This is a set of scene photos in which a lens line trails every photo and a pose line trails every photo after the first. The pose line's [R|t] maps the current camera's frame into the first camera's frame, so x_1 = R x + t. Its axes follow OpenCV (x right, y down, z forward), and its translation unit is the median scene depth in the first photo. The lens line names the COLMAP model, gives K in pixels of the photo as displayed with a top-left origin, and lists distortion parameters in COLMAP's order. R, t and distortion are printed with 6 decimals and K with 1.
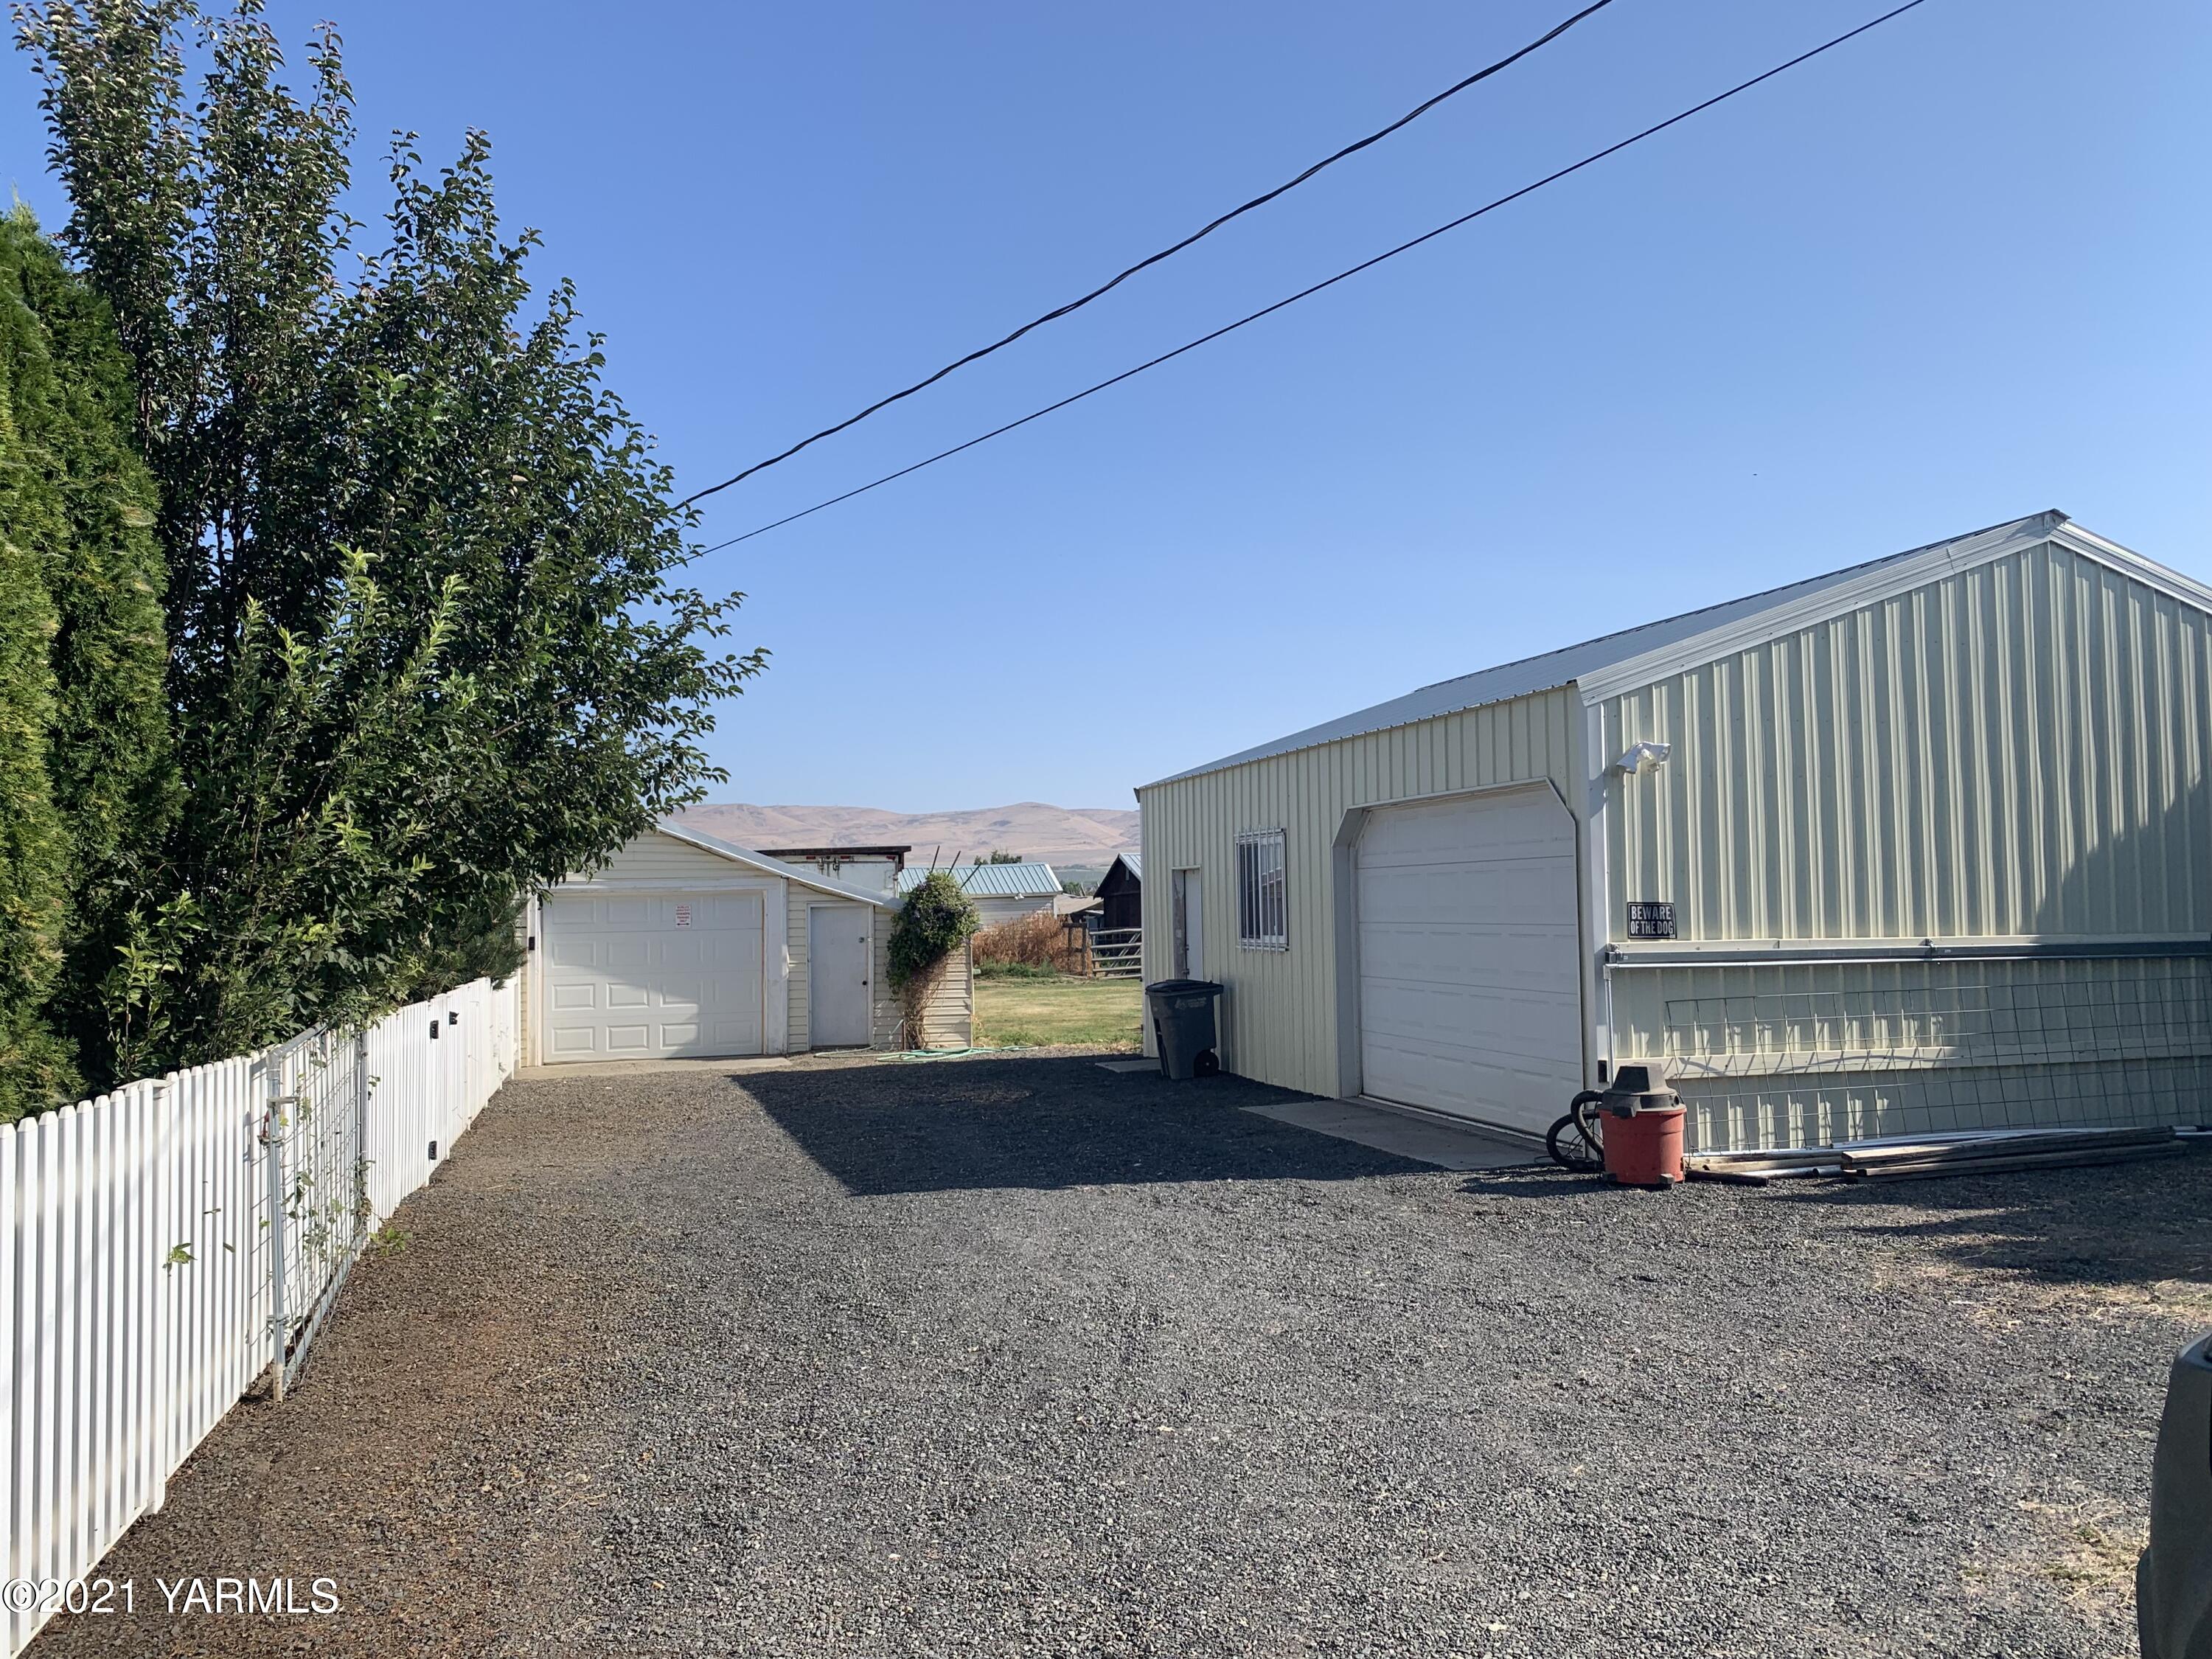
lens RADIAL K [[1659.4, 0, 1104.2], [0, 1659.4, 841.6], [0, 0, 1]] dist [0.007836, -0.008383]
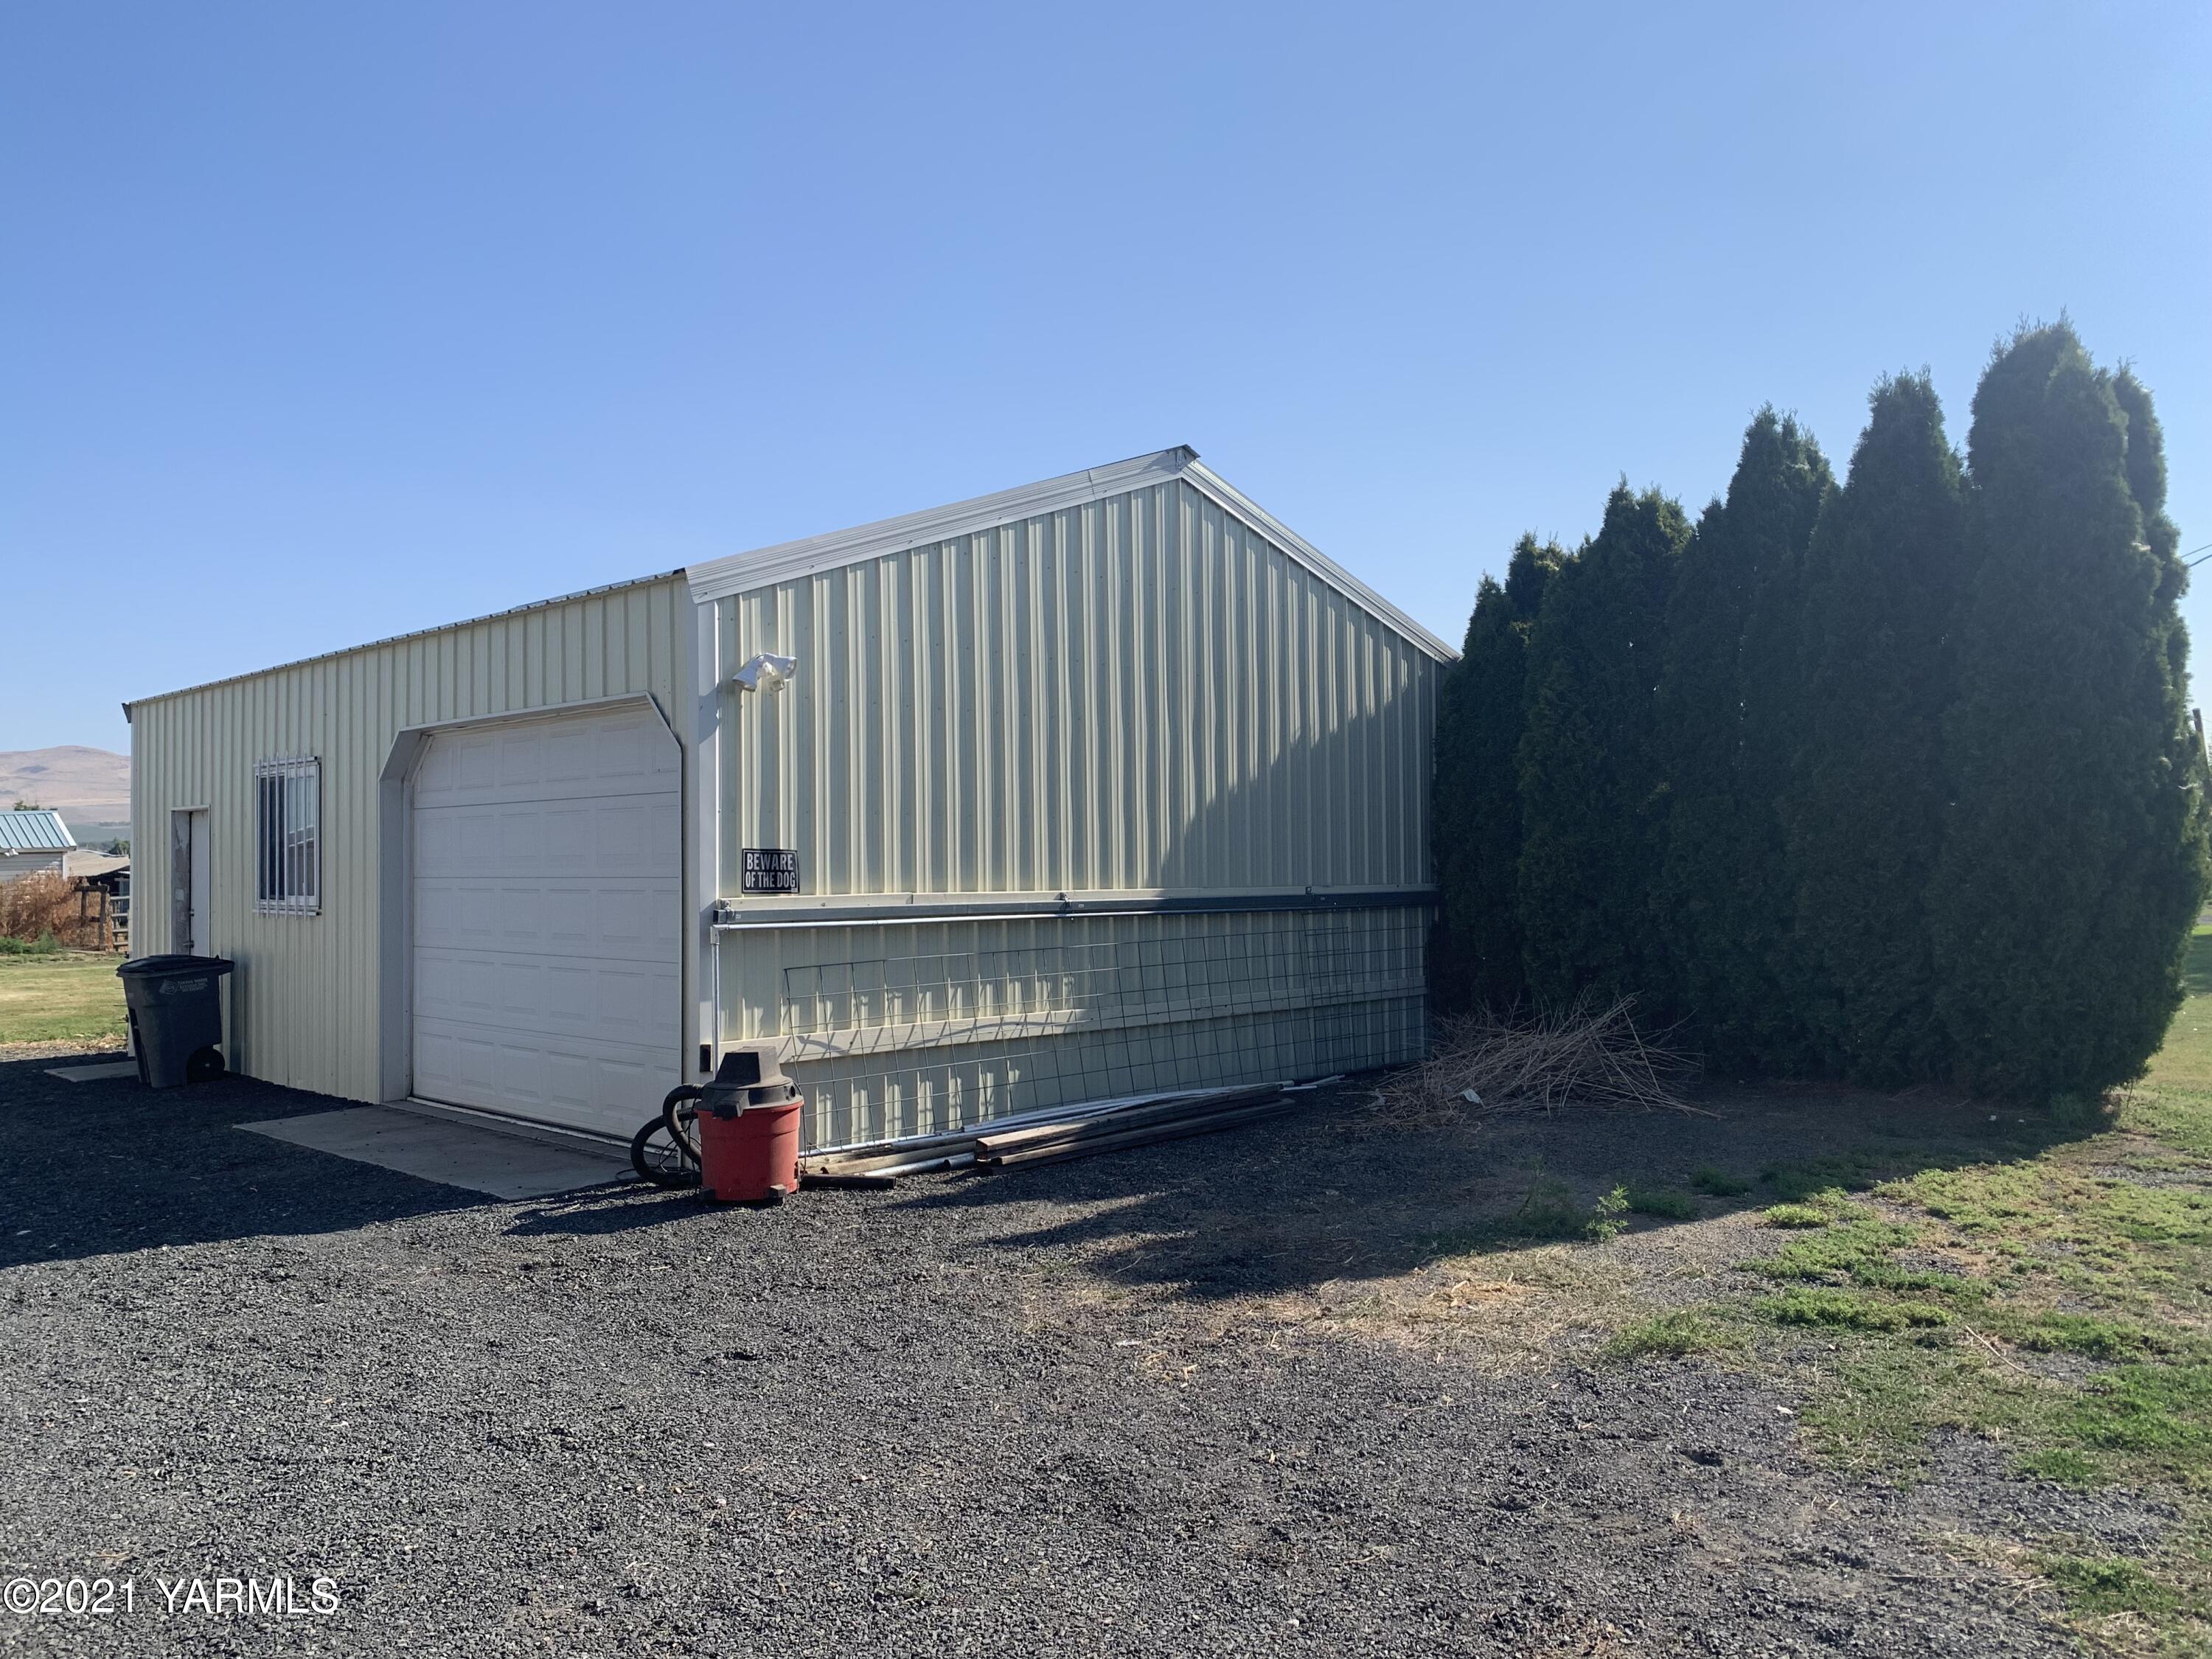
lens RADIAL K [[1635.1, 0, 1076.5], [0, 1635.1, 800.5], [0, 0, 1]] dist [0.141759, -0.274095]
pose [[0.878937, 0.024315, 0.476317, 0.073399], [-0.022262, 0.999703, -0.009953, 0.017257], [-0.476417, -0.001856, 0.879217, 0.208929]]
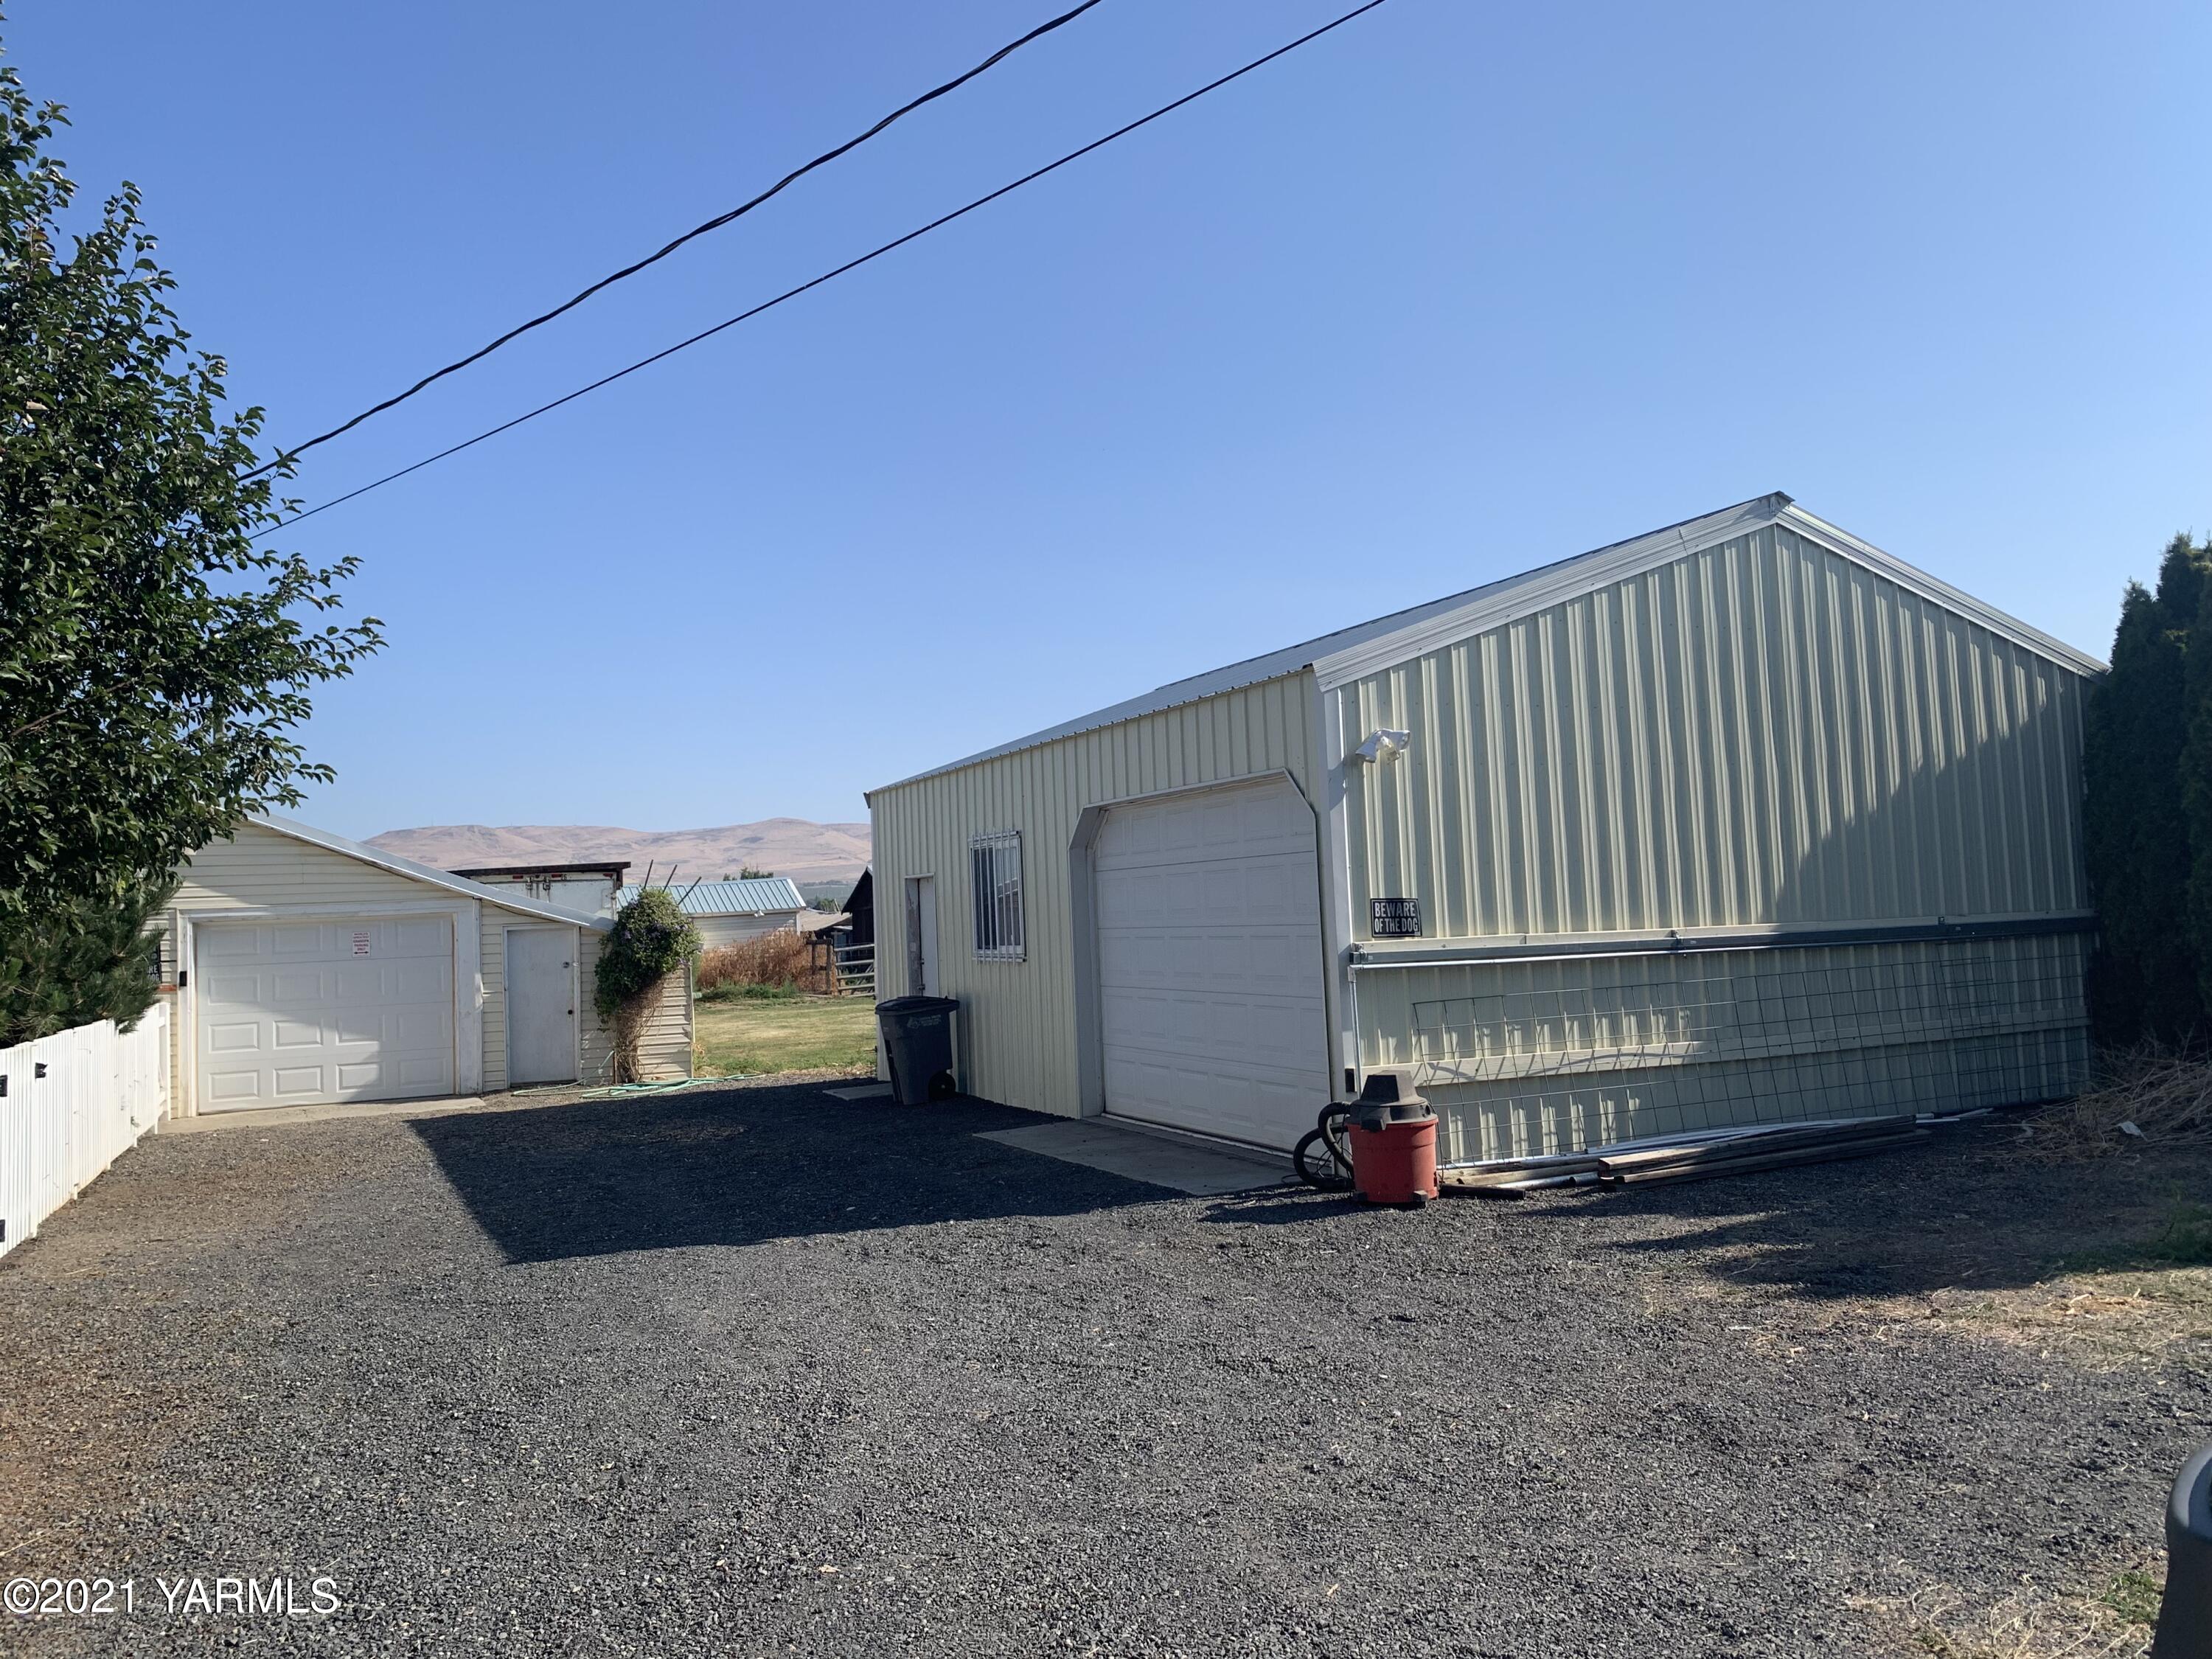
lens RADIAL K [[1651.0, 0, 1096.3], [0, 1651.0, 804.6], [0, 0, 1]] dist [0.019026, -0.034468]
pose [[0.989797, -0.016074, 0.141577, 0.029656], [0.020407, 0.999365, -0.029207, 0.007067], [-0.141017, 0.031799, 0.989496, 0.096495]]
